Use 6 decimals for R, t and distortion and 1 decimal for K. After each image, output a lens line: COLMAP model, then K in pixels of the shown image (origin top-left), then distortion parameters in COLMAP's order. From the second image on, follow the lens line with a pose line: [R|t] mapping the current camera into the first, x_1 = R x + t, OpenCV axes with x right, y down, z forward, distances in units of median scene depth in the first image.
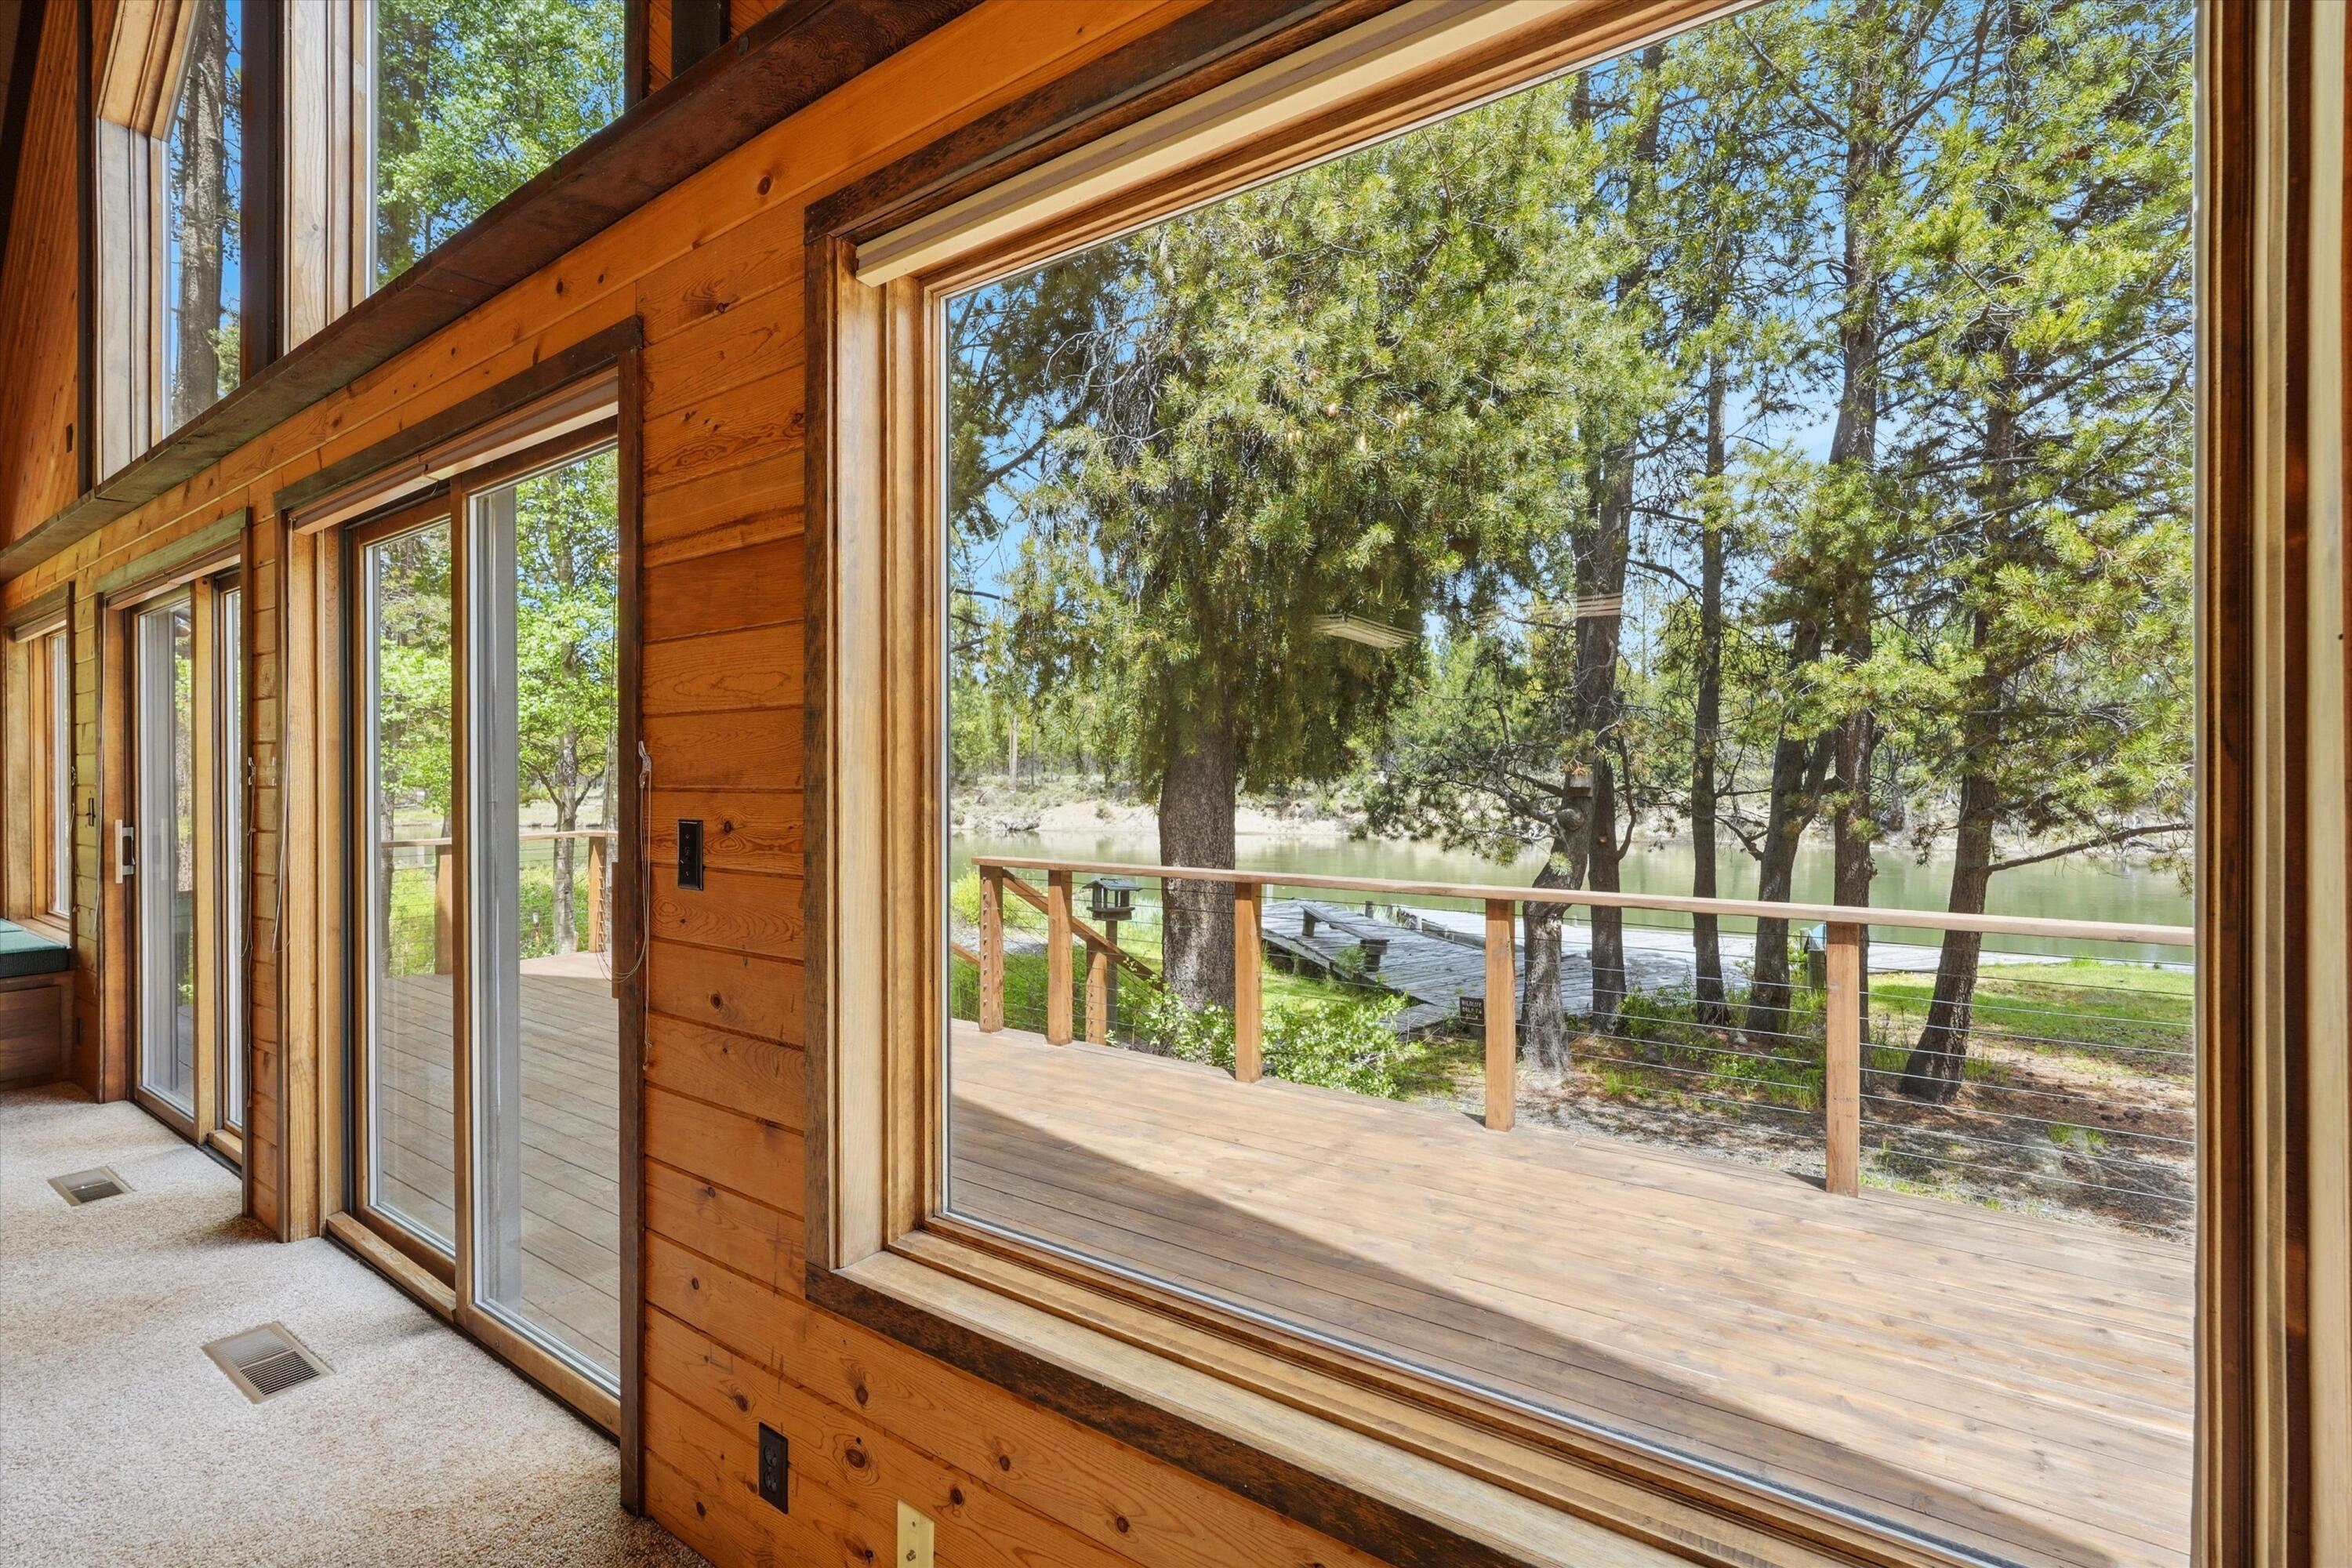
lens RADIAL K [[1020.9, 0, 1176.7], [0, 1020.9, 770.4], [0, 0, 1]] dist [-0.012325, 0.002875]
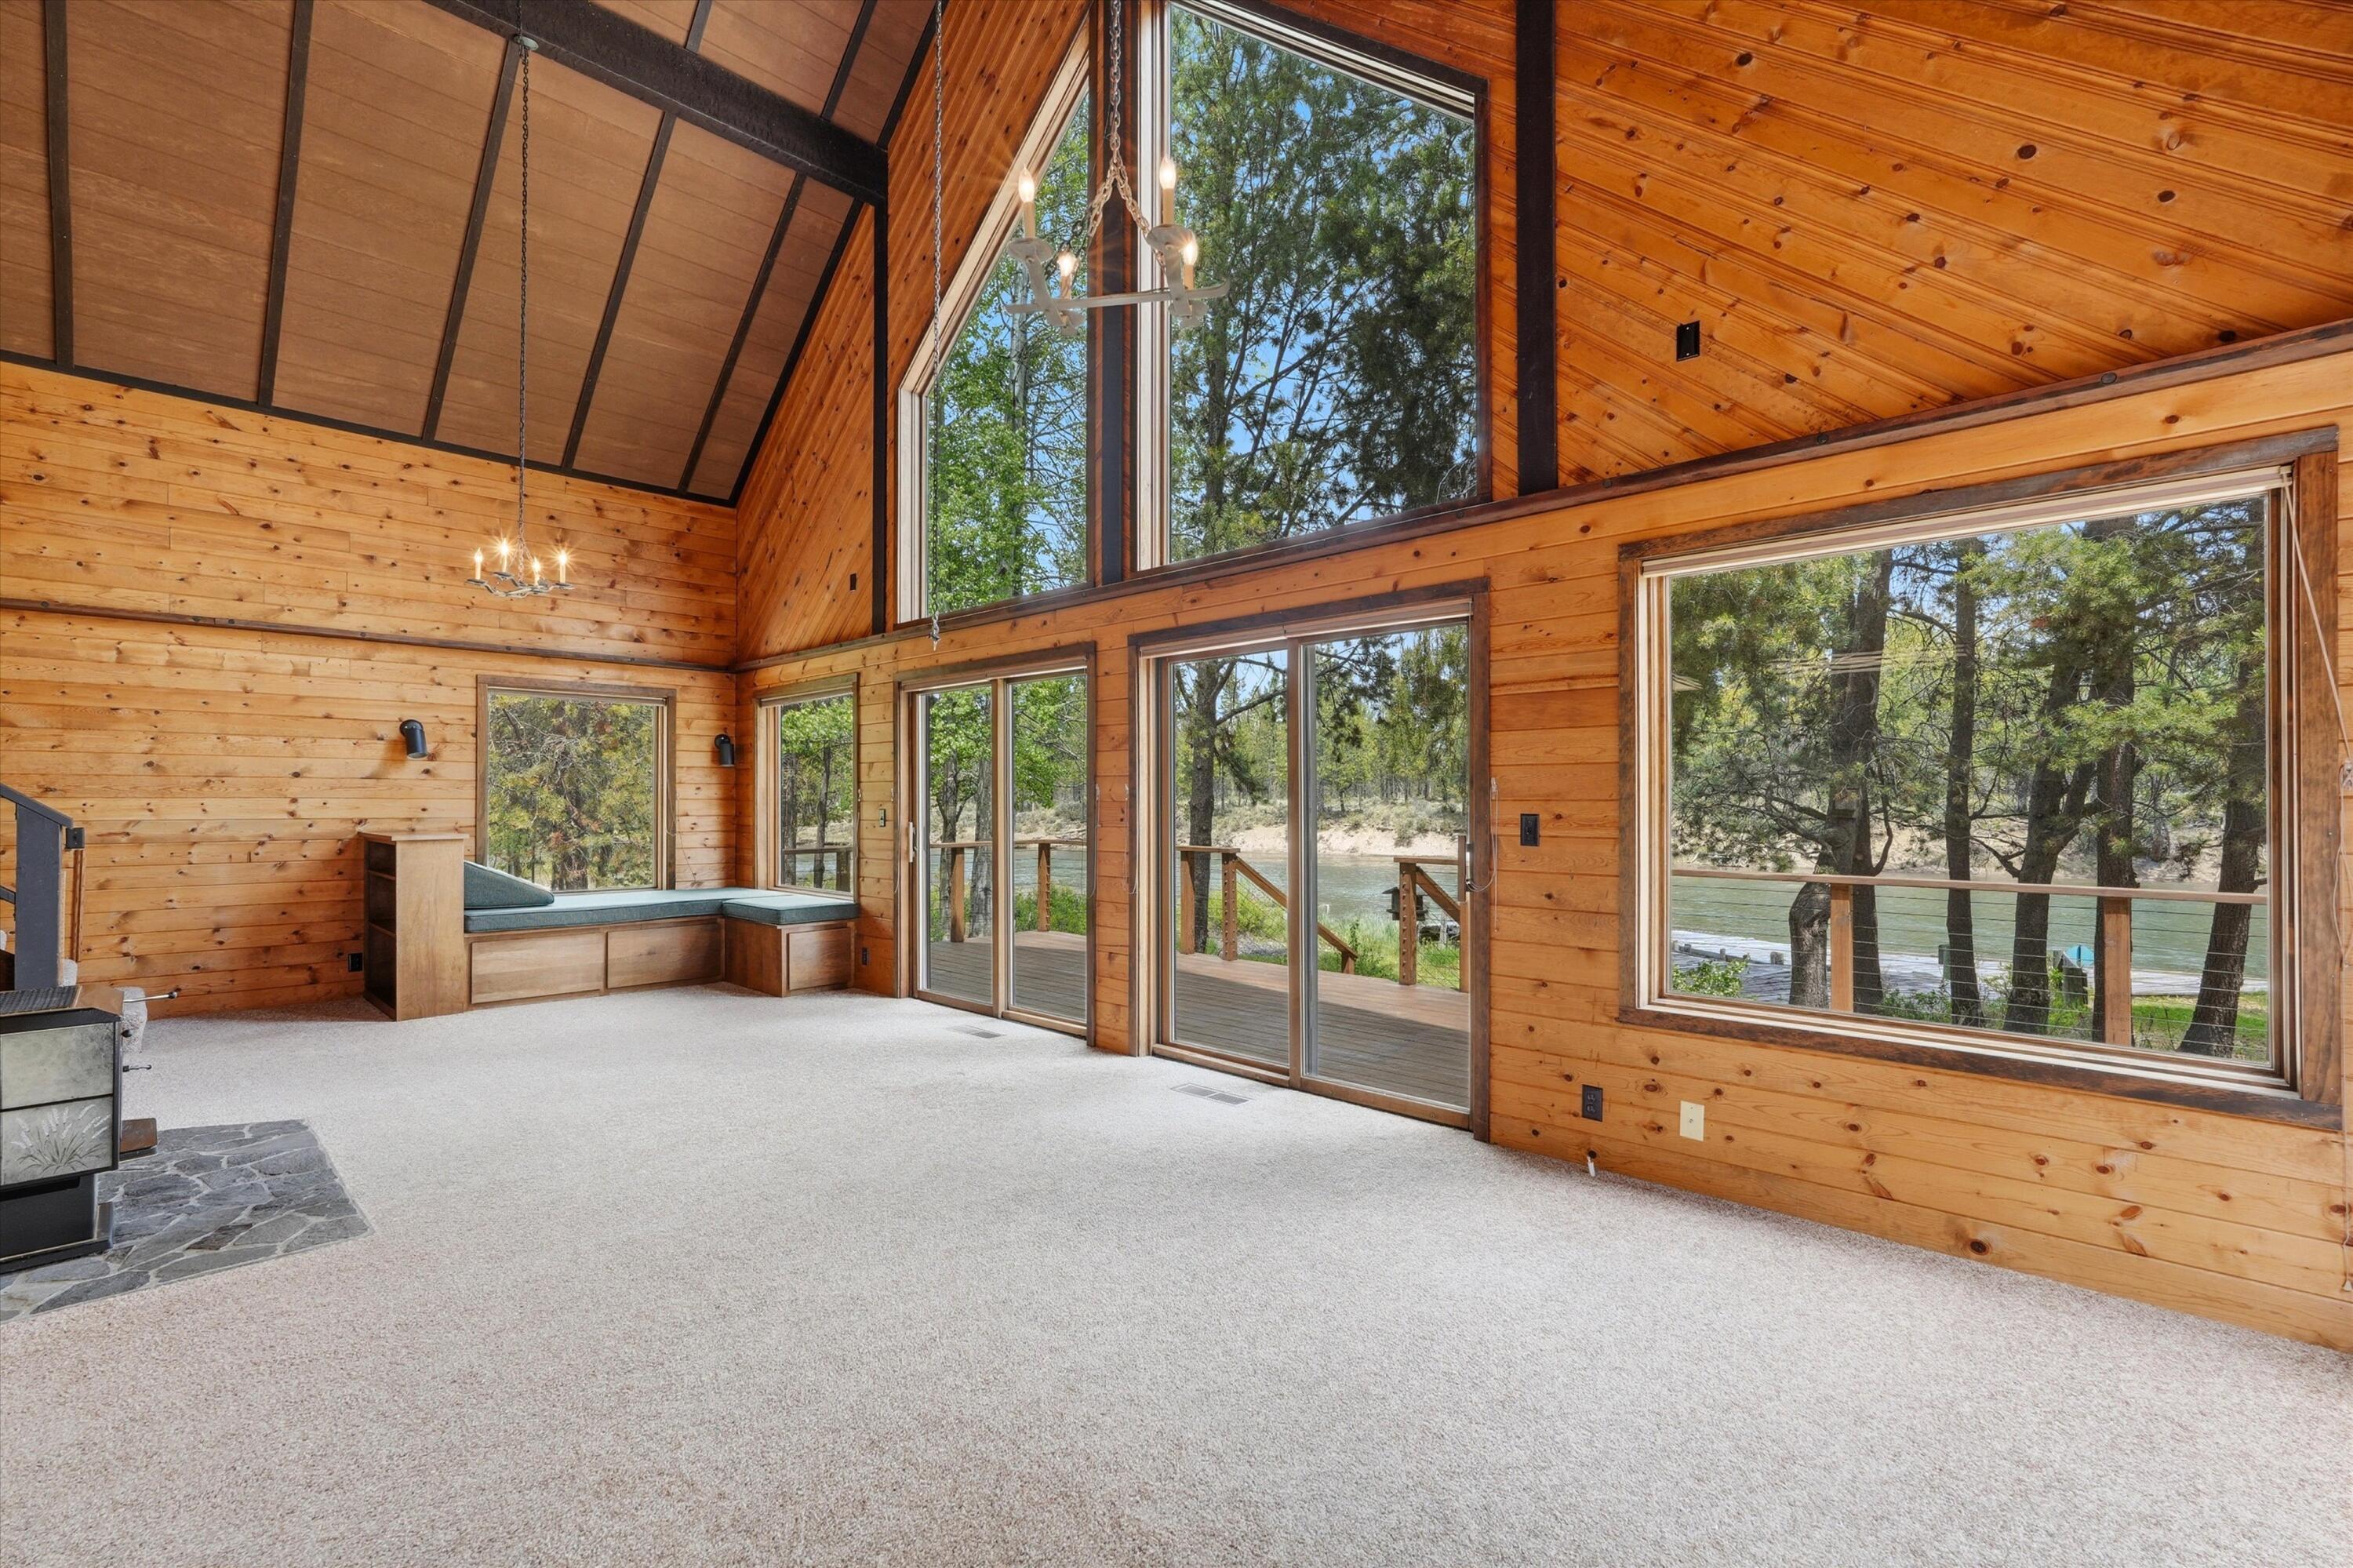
lens RADIAL K [[1021.4, 0, 1177.2], [0, 1021.4, 787.1], [0, 0, 1]] dist [-0.012325, 0.002875]
pose [[0.988411, 0.001225, -0.151795, -0.241822], [-0.002546, 0.999961, -0.008509, 0.003294], [0.151778, 0.008796, 0.988375, -0.342826]]
